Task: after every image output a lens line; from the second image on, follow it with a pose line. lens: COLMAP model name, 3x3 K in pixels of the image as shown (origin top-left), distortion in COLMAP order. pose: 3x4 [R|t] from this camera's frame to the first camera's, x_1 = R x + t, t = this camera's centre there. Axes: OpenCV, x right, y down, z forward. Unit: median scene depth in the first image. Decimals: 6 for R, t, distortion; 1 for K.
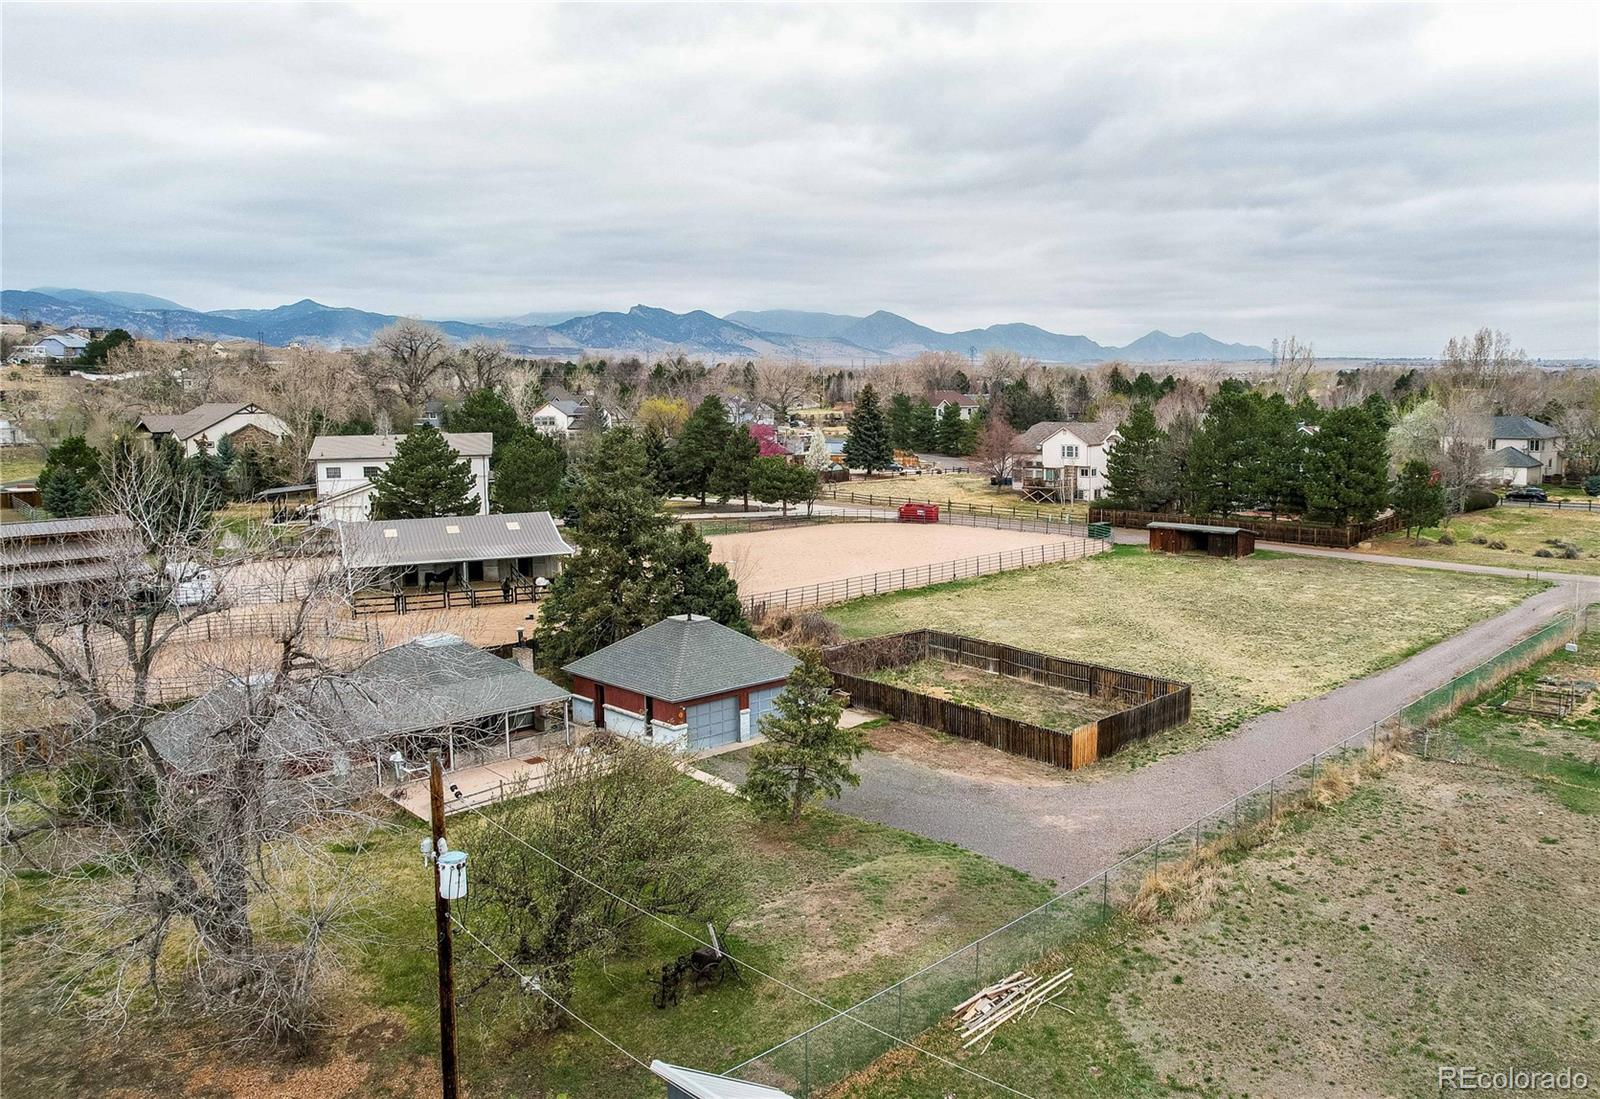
lens RADIAL K [[1260.2, 0, 852.5], [0, 1260.2, 547.3], [0, 0, 1]] dist [-0.039326, 0.008402]
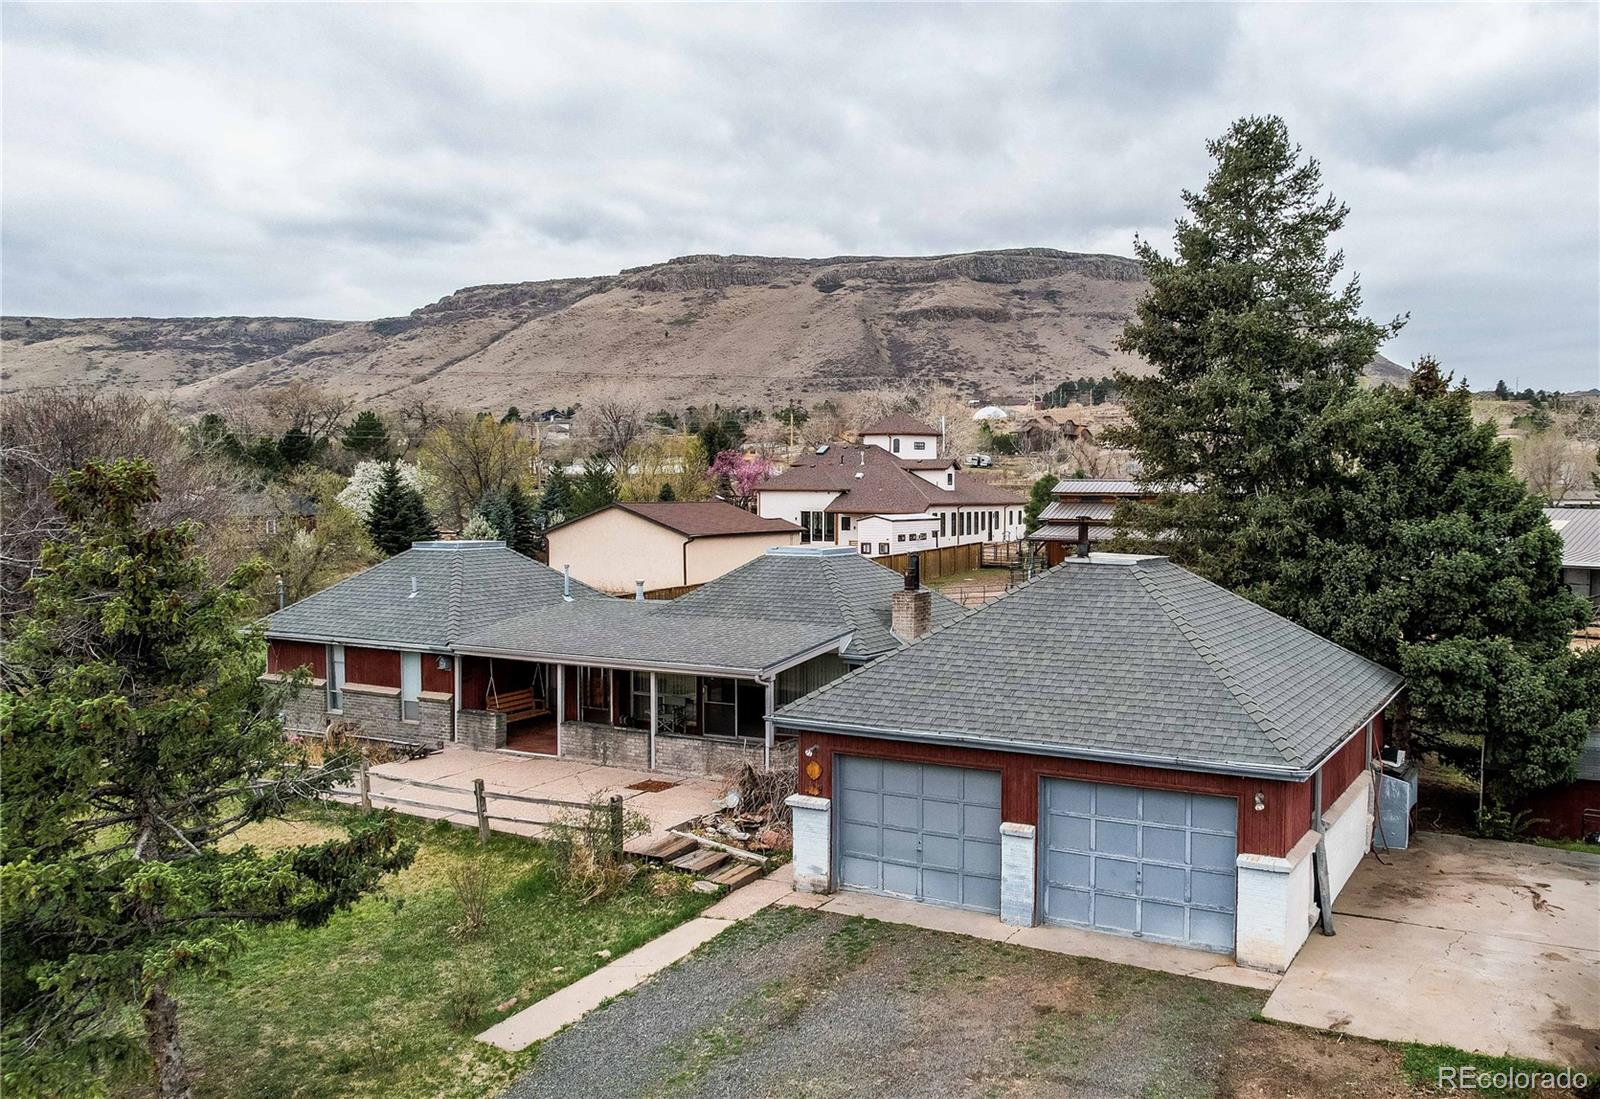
lens RADIAL K [[1260.0, 0, 961.1], [0, 1260.0, 549.1], [0, 0, 1]] dist [-0.041920, 0.006944]
pose [[0.360056, 0.056920, -0.931193, 0.208359], [-0.128015, 0.991710, 0.011121, 0.059454], [0.924106, 0.115202, 0.364358, 0.881936]]
